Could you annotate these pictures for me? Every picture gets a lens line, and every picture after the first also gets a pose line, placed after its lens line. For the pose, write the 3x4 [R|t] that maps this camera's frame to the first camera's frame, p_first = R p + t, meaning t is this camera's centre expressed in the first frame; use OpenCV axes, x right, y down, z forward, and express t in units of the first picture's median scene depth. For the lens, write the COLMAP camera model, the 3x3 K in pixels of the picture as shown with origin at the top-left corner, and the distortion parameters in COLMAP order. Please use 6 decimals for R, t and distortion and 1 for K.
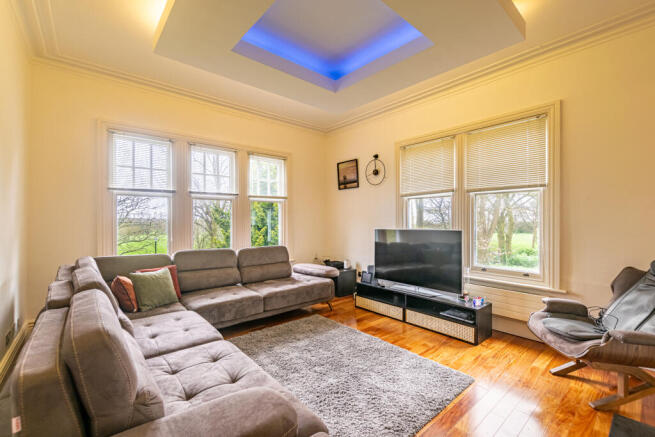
lens RADIAL K [[283.1, 0, 327.6], [0, 283.1, 218.5], [0, 0, 1]] dist [0.004133, 0.000242]
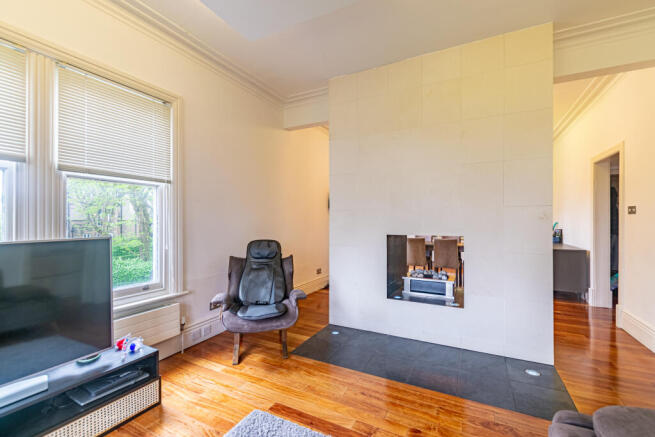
lens RADIAL K [[283.1, 0, 327.6], [0, 283.1, 221.0], [0, 0, 1]] dist [0.004133, 0.000242]
pose [[-0.378682, -0.002290, 0.925524, -0.255429], [-0.013836, 0.999899, -0.003187, 0.002161], [-0.925423, -0.014012, -0.378676, 0.844666]]
